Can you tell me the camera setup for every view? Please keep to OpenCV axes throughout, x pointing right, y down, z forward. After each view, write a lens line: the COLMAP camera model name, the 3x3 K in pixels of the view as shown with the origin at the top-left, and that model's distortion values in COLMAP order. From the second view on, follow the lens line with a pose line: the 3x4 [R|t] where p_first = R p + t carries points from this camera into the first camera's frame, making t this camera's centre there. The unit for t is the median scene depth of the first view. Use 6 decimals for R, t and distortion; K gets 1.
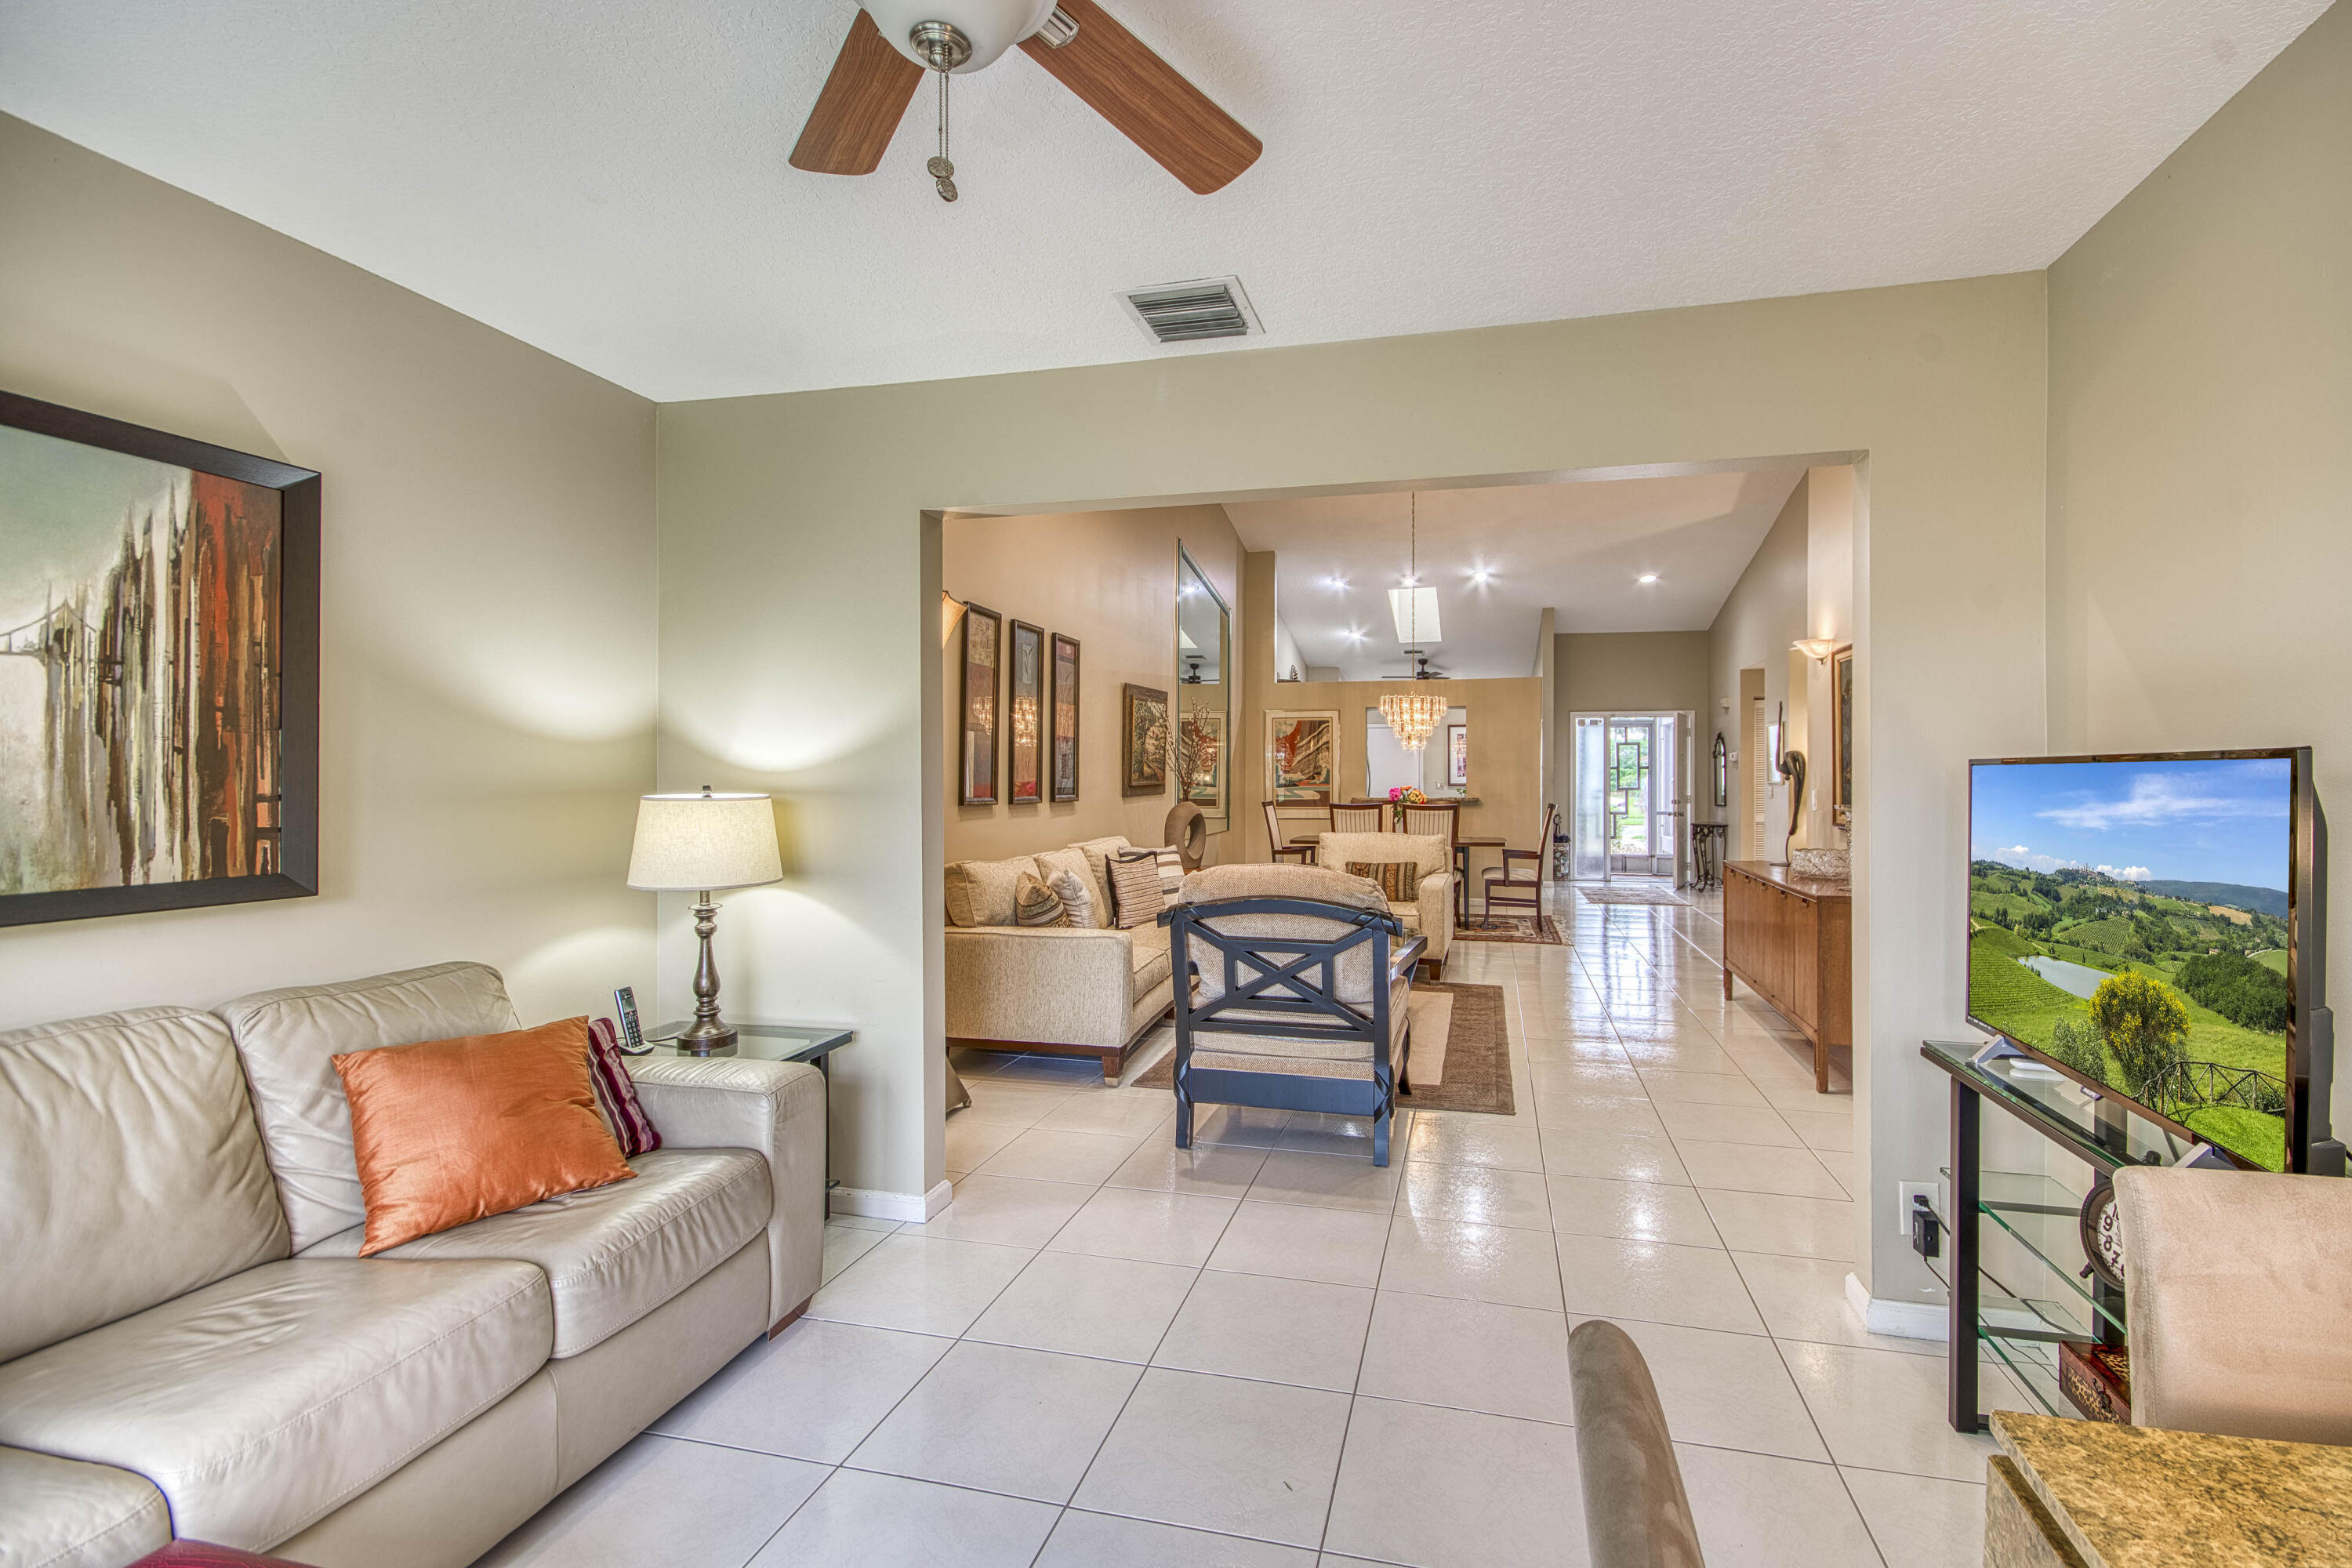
lens RADIAL K [[1040.3, 0, 1234.9], [0, 1040.3, 779.1], [0, 0, 1]] dist [-0.001961, -0.007045]
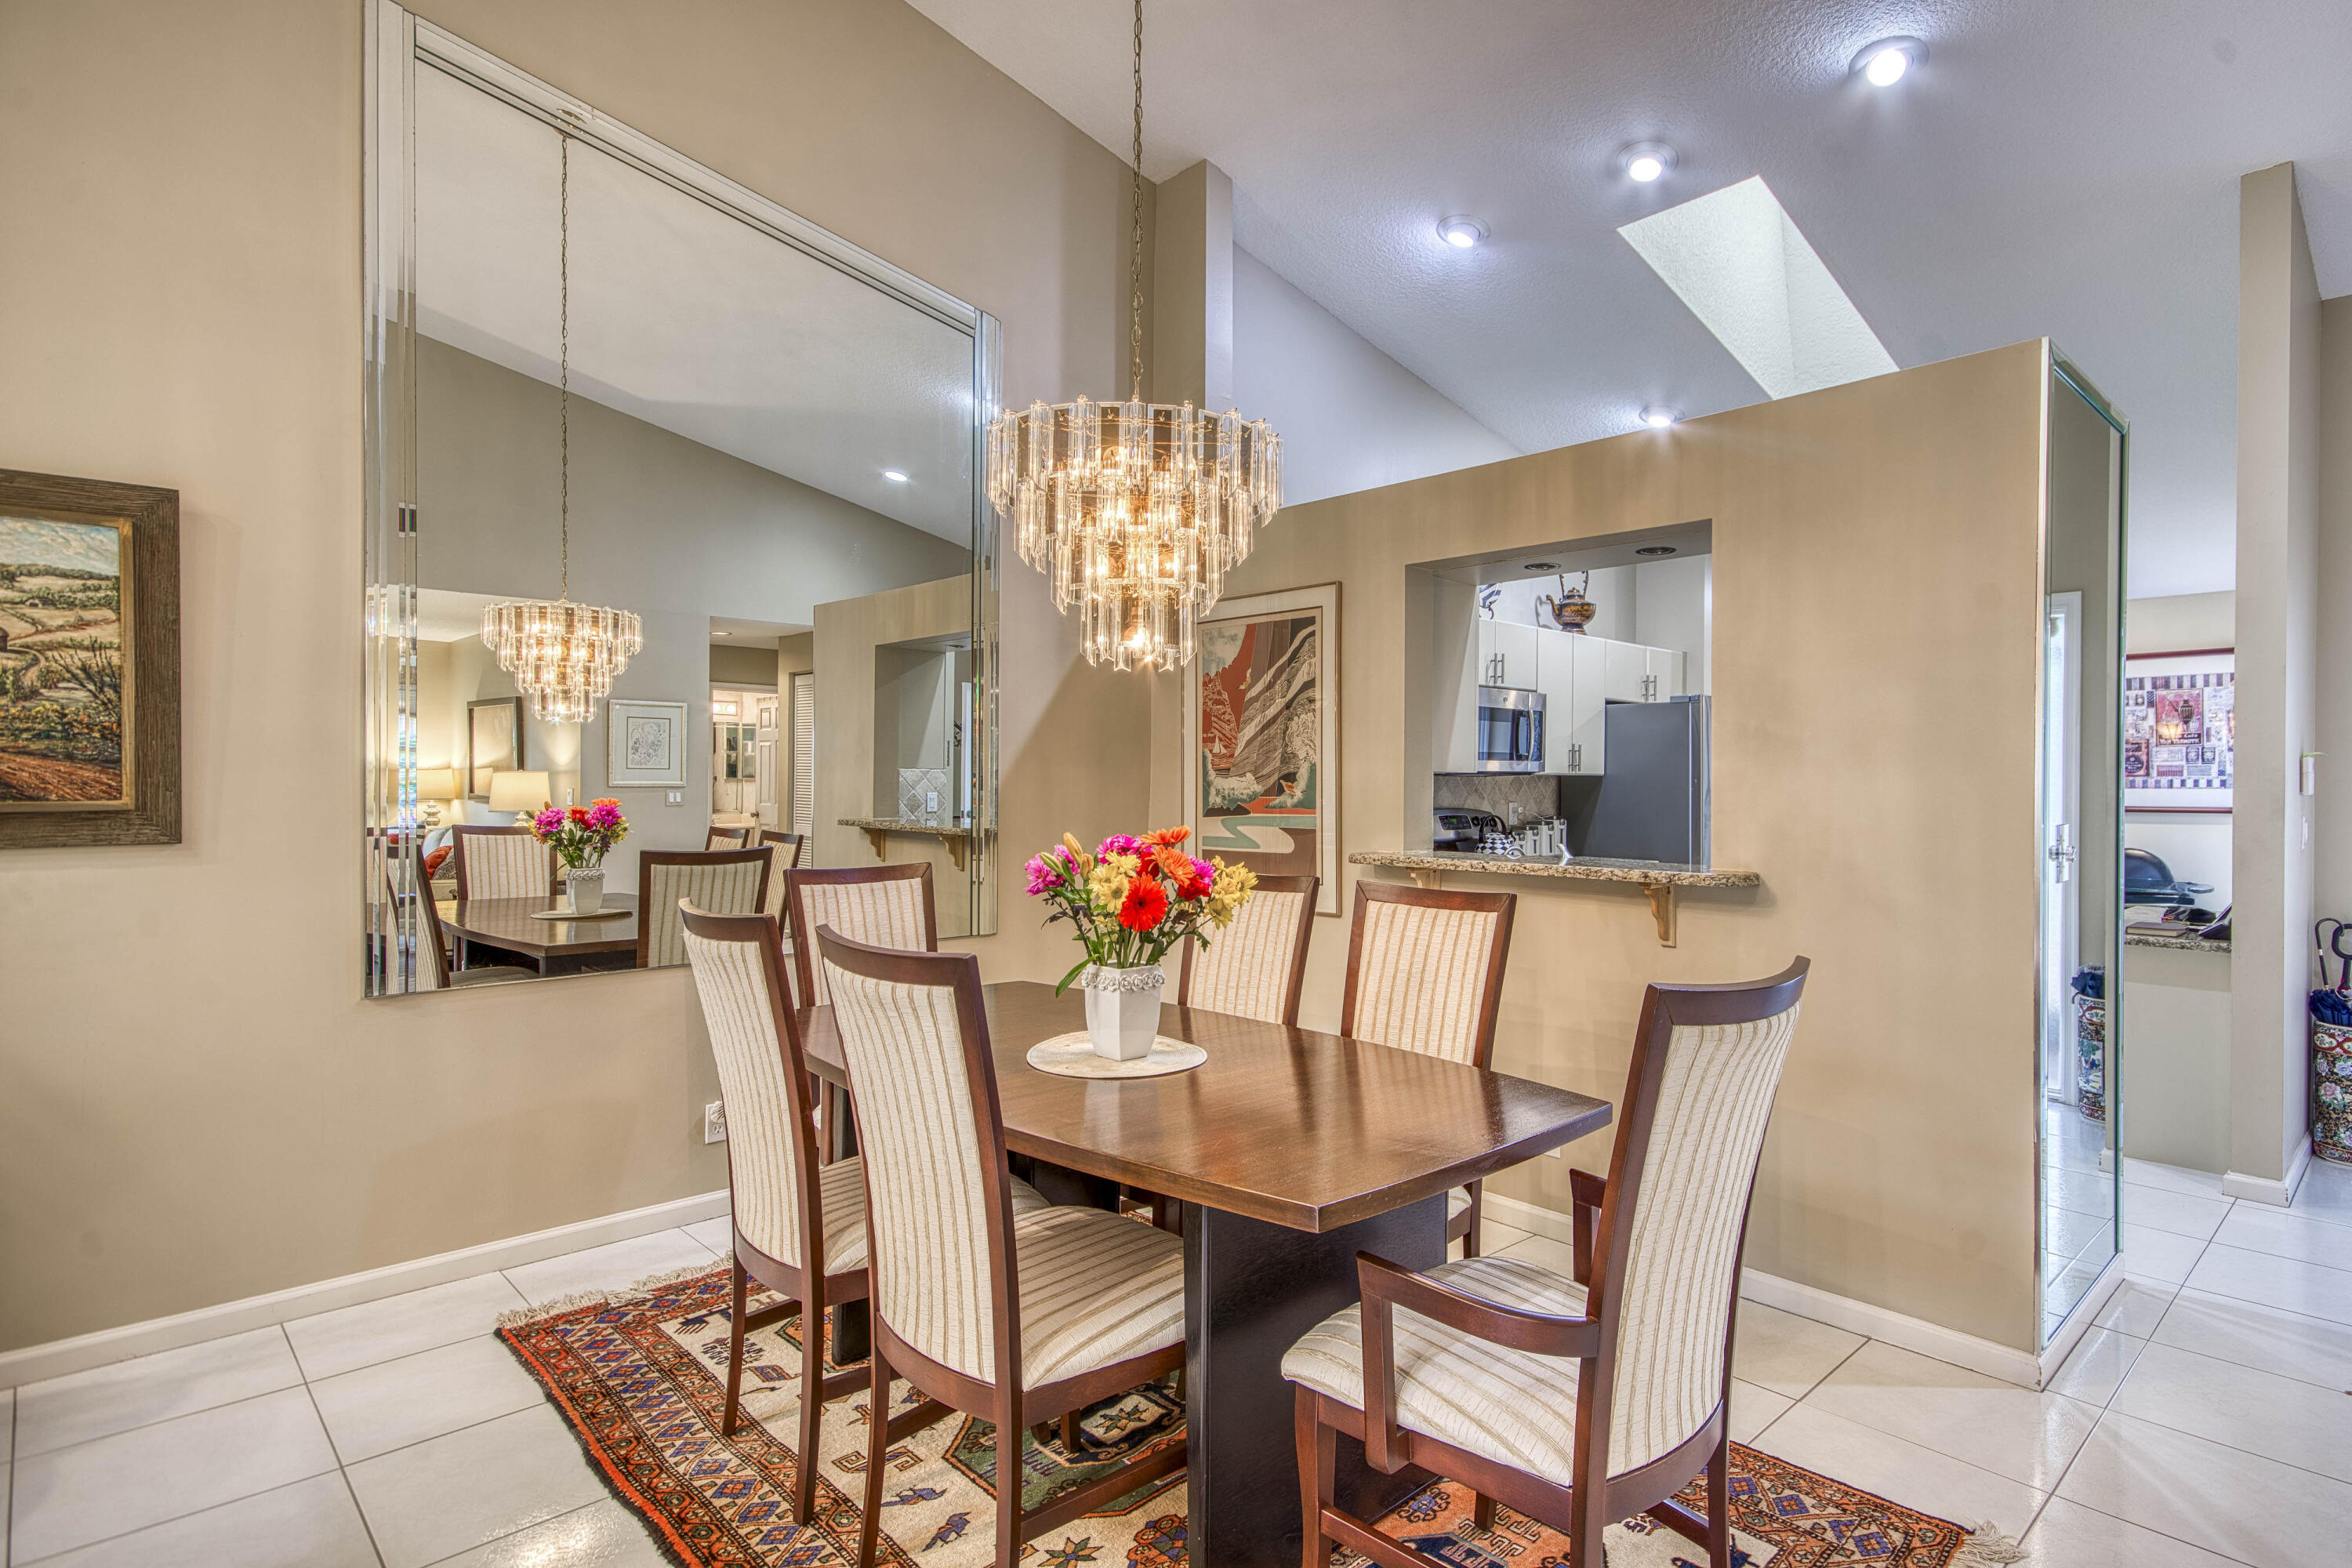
lens RADIAL K [[1186.0, 0, 1250.7], [0, 1186.0, 780.2], [0, 0, 1]] dist [0.001254, 0.000098]
pose [[0.846198, -0.000255, -0.532869, 1.419483], [-0.003669, 0.999973, -0.006305, -0.010001], [0.532856, 0.007290, 0.846174, 3.463136]]
